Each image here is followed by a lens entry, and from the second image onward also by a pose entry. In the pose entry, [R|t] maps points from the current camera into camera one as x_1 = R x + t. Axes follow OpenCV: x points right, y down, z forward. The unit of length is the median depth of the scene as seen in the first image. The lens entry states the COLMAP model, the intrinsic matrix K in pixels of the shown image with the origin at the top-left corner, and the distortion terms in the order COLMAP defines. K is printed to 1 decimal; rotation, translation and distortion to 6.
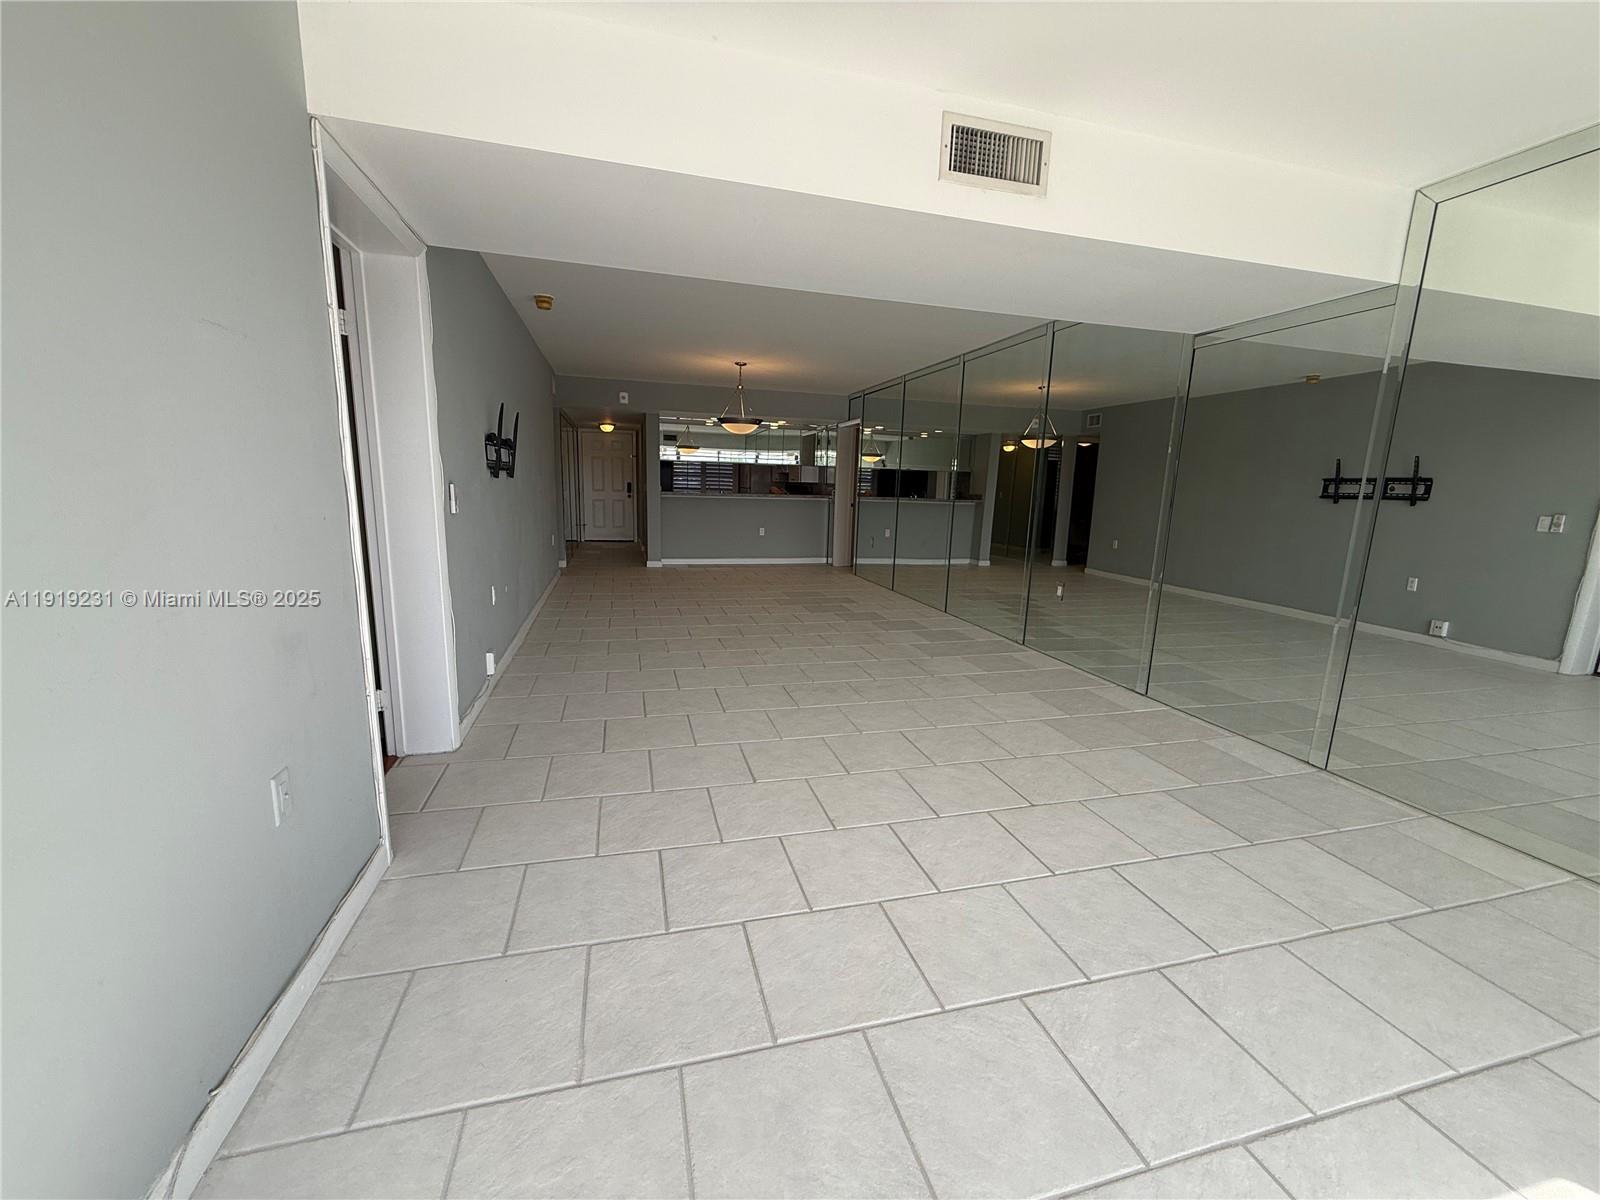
lens RADIAL K [[636.4, 0, 796.2], [0, 636.4, 602.1], [0, 0, 1]] dist [0.000203, 0.000717]
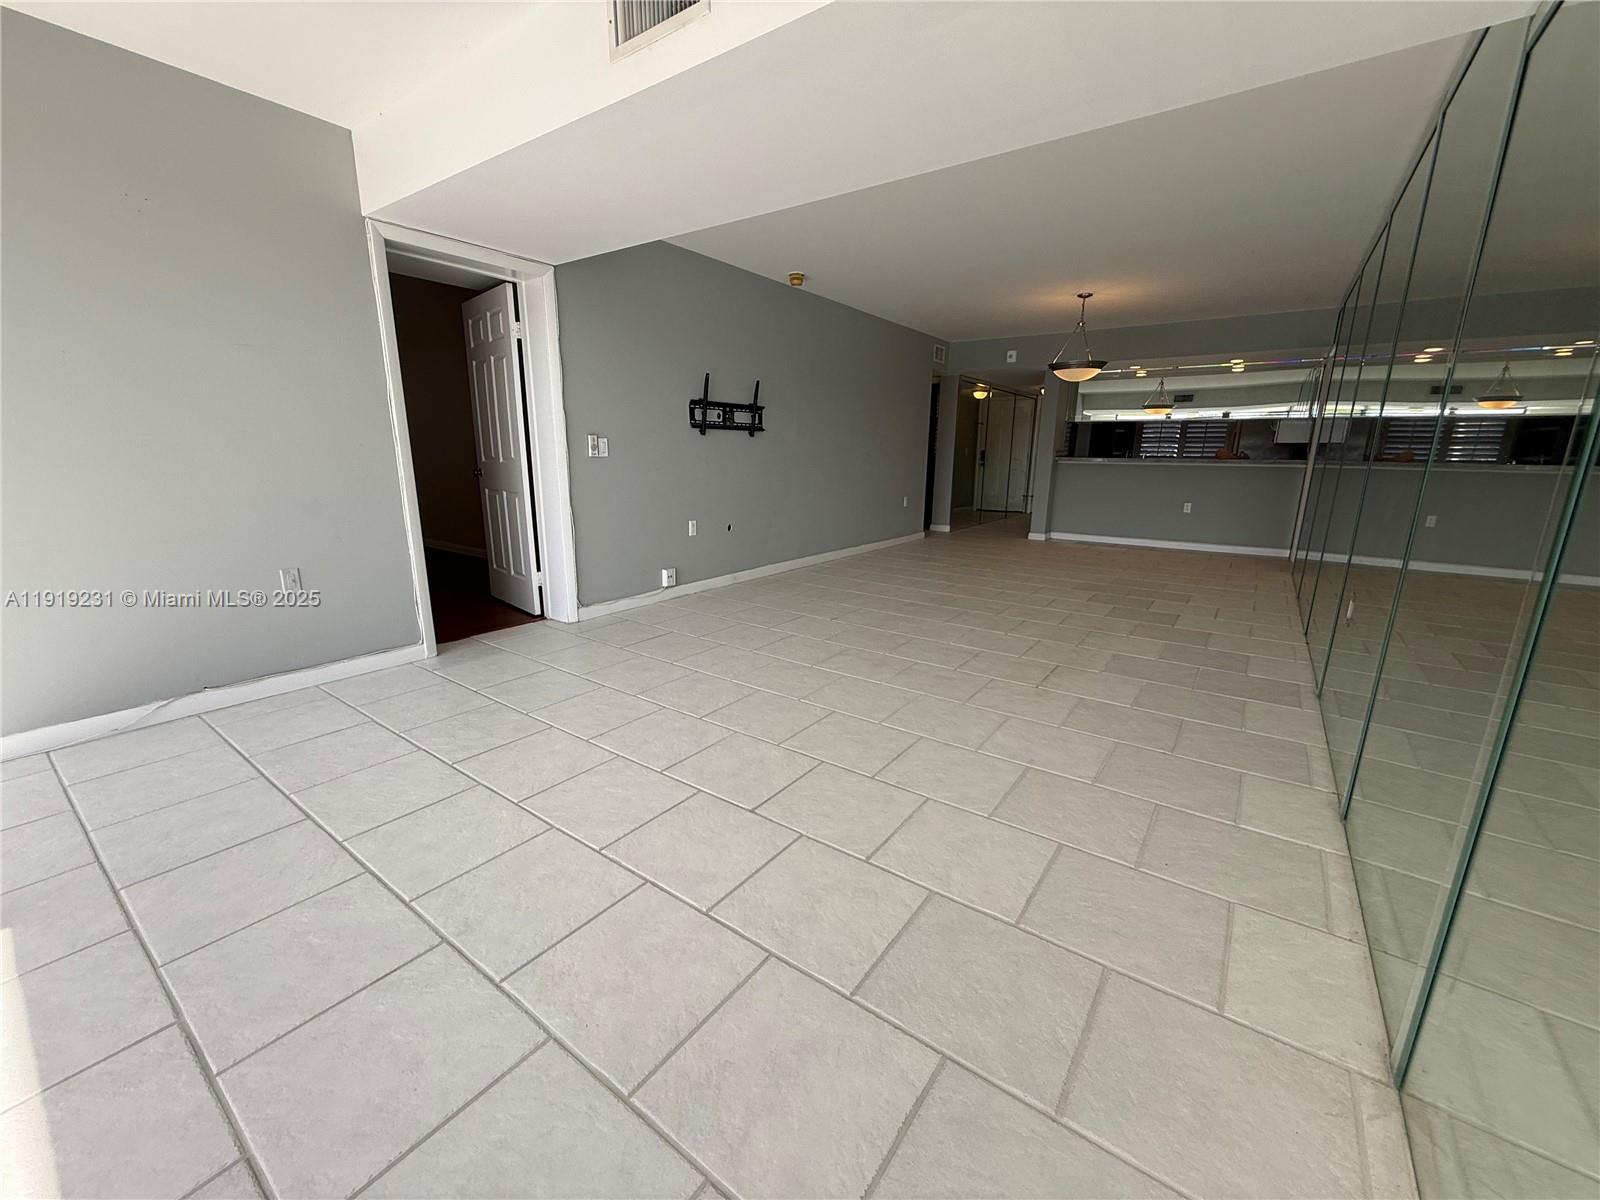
lens RADIAL K [[636.4, 0, 796.6], [0, 636.4, 601.4], [0, 0, 1]] dist [0.000203, 0.000717]
pose [[0.628385, 0.157334, -0.761826, 0.601925], [-0.135442, 0.986503, 0.092017, -0.011082], [0.766021, 0.045362, 0.641213, 0.324909]]
